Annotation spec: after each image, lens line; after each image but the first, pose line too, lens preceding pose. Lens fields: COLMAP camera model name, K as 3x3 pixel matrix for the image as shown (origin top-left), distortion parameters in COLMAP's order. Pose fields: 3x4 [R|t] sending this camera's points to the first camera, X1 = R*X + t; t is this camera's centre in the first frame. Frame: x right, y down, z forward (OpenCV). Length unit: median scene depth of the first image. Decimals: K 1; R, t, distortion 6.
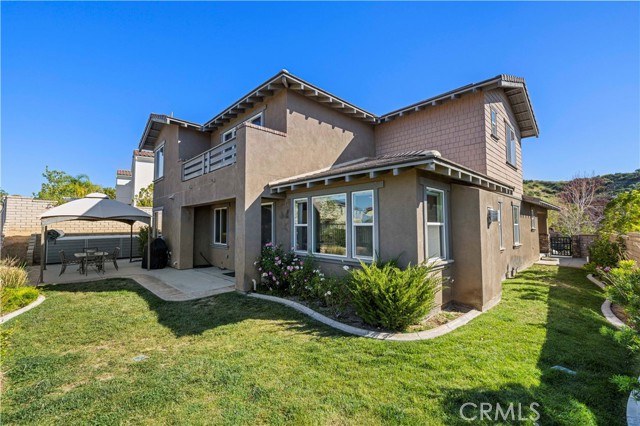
lens RADIAL K [[270.3, 0, 316.7], [0, 270.3, 212.9], [0, 0, 1]] dist [0.001991, 0.000447]
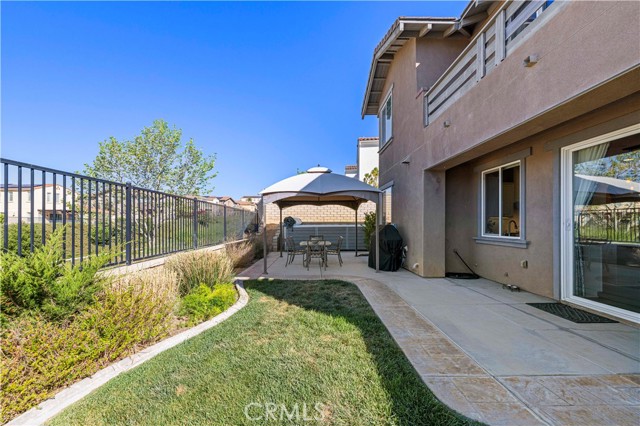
lens RADIAL K [[271.4, 0, 318.4], [0, 271.4, 224.0], [0, 0, 1]] dist [0.000968, 0.000107]
pose [[0.731377, 0.004767, -0.681957, -0.259418], [0.029962, 0.998785, 0.039114, 0.060763], [0.681315, -0.049040, 0.730346, 0.398208]]
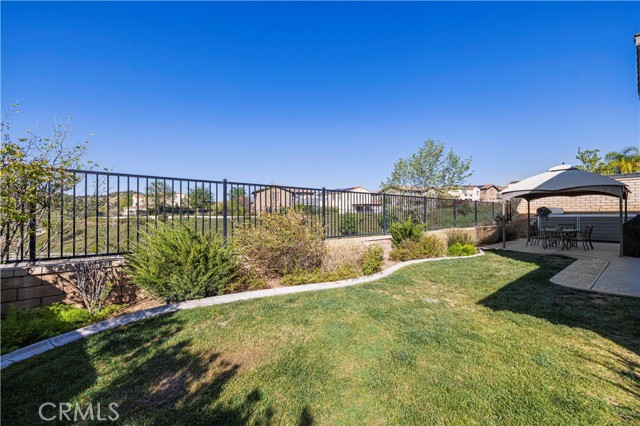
lens RADIAL K [[270.3, 0, 316.7], [0, 270.3, 212.9], [0, 0, 1]] dist [0.001991, 0.000447]
pose [[-0.076610, 0.001855, -0.997059, 0.180306], [0.049478, 0.998773, -0.001944, 0.049580], [0.995833, -0.049481, -0.076607, 0.215166]]
